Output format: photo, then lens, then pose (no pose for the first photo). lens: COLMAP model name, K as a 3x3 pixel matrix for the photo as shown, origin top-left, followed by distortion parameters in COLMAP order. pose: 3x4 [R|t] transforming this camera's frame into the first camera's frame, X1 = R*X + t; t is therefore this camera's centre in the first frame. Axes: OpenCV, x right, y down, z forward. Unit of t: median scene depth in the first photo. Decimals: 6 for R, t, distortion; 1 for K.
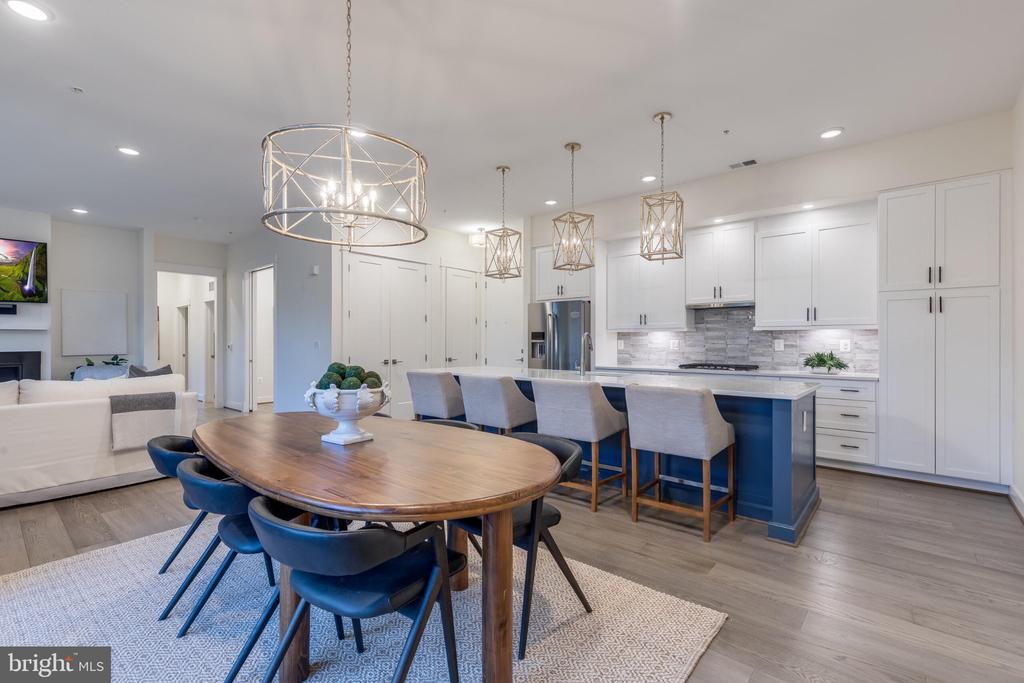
lens RADIAL K [[462.5, 0, 496.7], [0, 462.5, 338.3], [0, 0, 1]] dist [0.006100, -0.001115]
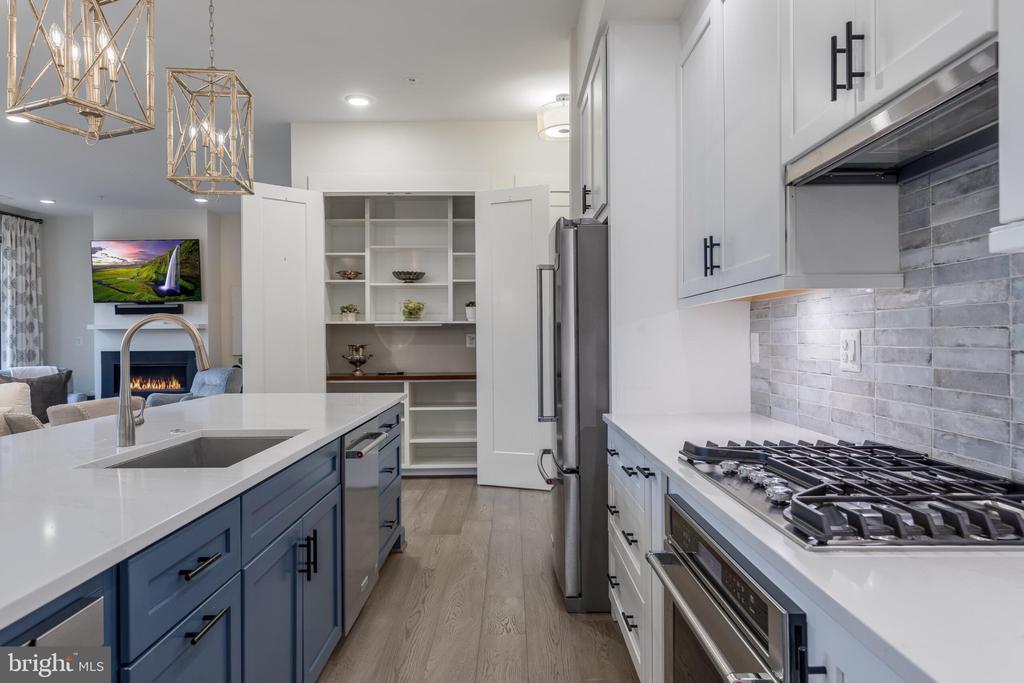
lens RADIAL K [[641.0, 0, 513.4], [0, 641.0, 342.0], [0, 0, 1]] dist [0.005394, -0.002991]
pose [[0.658090, -0.000021, -0.752939, 0.526533], [0.010688, 0.999900, 0.009314, 0.004974], [0.752863, -0.014177, 0.658024, 0.670144]]
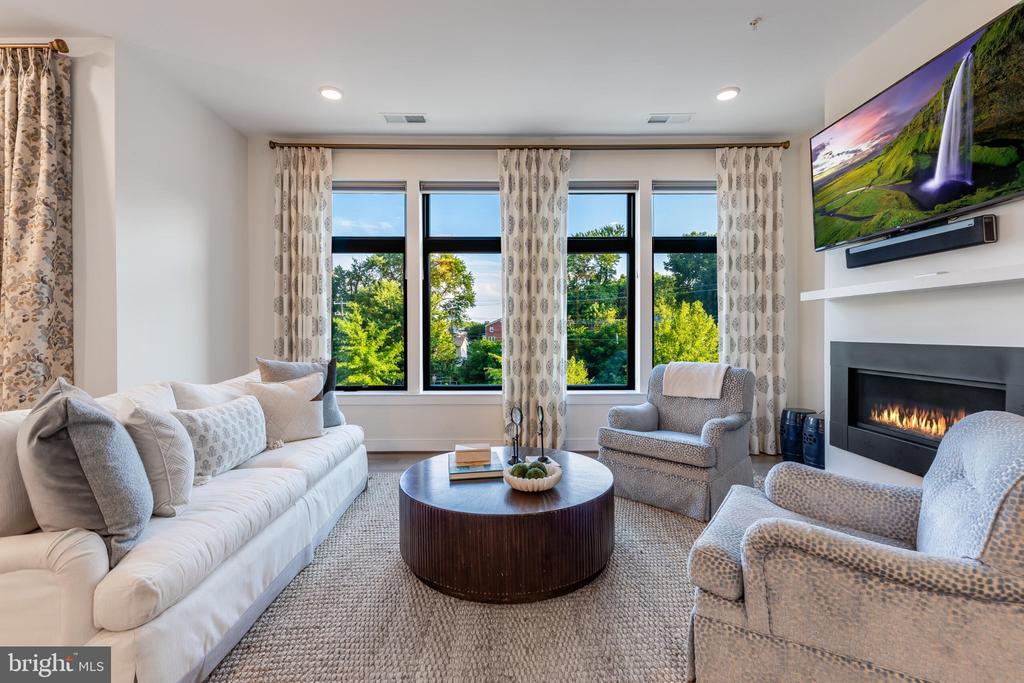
lens RADIAL K [[462.5, 0, 524.0], [0, 462.5, 334.0], [0, 0, 1]] dist [0.006100, -0.001115]
pose [[-0.744333, 0.010413, -0.667728, -0.561292], [0.011811, 0.999927, 0.002427, 0.015531], [0.667704, -0.006080, -0.744402, 1.104869]]
